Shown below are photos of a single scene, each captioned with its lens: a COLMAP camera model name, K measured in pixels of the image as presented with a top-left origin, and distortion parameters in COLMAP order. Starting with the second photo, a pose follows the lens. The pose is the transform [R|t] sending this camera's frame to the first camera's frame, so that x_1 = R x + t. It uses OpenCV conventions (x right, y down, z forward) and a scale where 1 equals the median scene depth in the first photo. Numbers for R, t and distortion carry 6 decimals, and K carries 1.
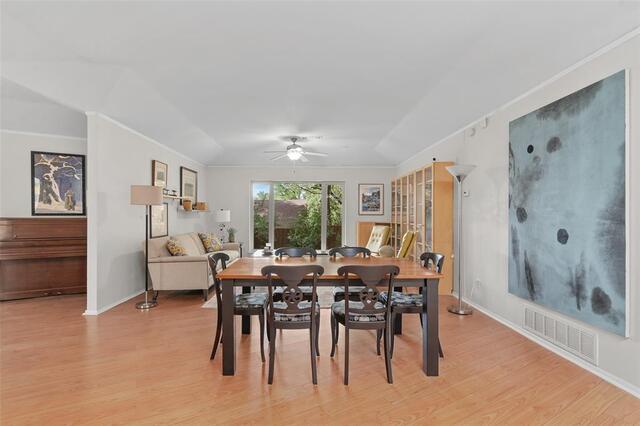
lens RADIAL K [[322.6, 0, 320.5], [0, 322.6, 216.9], [0, 0, 1]] dist [-0.000079, -0.000123]
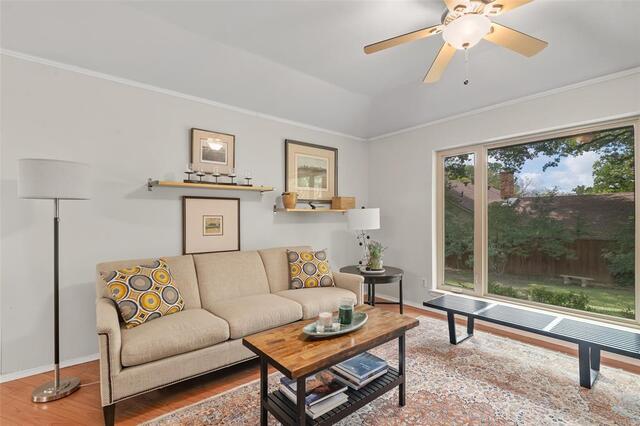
lens RADIAL K [[297.6, 0, 318.9], [0, 297.6, 213.4], [0, 0, 1]] dist [-0.003520, 0.000034]
pose [[0.605082, -0.020741, -0.795893, 0.055728], [0.000466, 0.999670, -0.025697, 0.000443], [0.796163, 0.015178, 0.604892, 0.653957]]
